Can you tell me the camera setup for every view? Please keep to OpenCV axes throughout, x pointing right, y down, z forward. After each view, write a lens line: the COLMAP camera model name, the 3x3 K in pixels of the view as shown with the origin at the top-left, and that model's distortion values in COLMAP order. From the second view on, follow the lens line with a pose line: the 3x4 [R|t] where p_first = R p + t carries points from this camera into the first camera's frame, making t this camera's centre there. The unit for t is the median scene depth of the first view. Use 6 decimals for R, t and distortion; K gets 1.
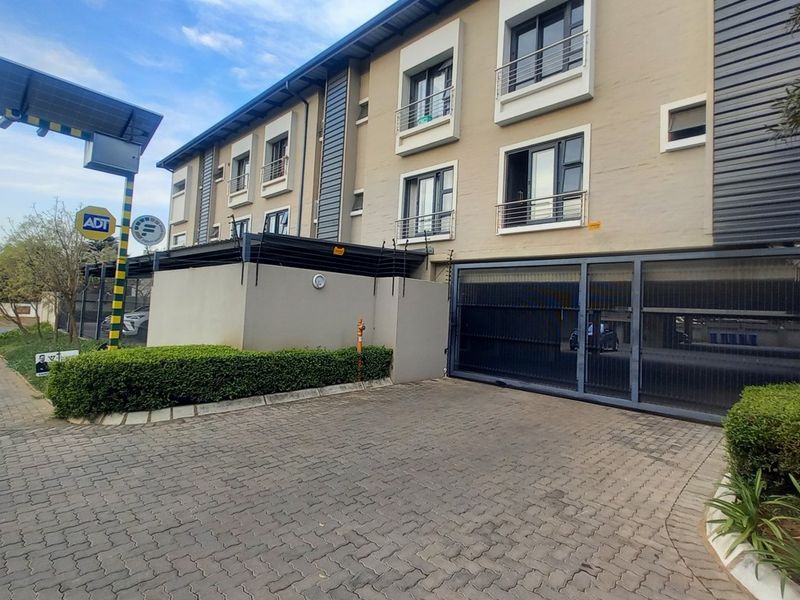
lens RADIAL K [[423.3, 0, 402.1], [0, 423.3, 289.0], [0, 0, 1]] dist [0.001876, 0.000772]
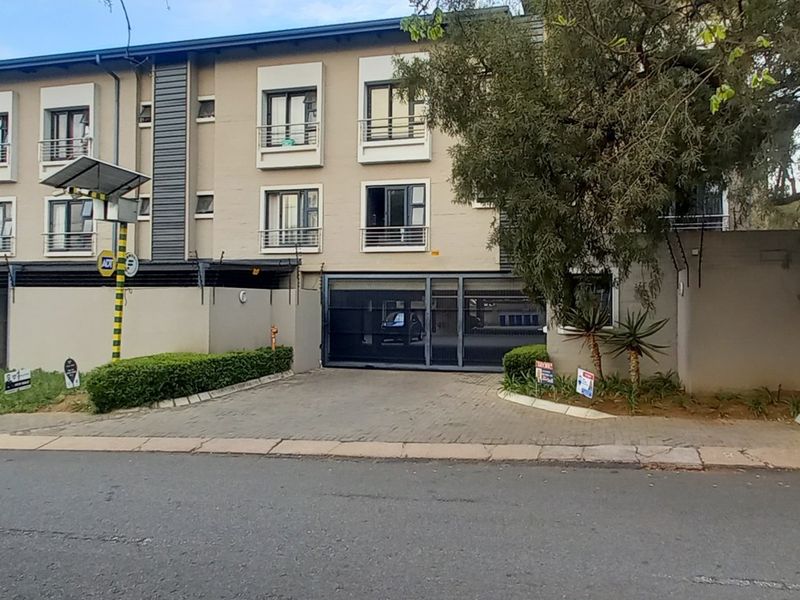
lens RADIAL K [[684.2, 0, 400.0], [0, 684.2, 300.0], [0, 0, 1]] dist [0.051440, -0.000458]
pose [[0.885242, -0.042716, 0.463165, -0.633063], [0.013879, 0.997757, 0.065491, -0.117738], [-0.464924, -0.051547, 0.883849, -0.878606]]
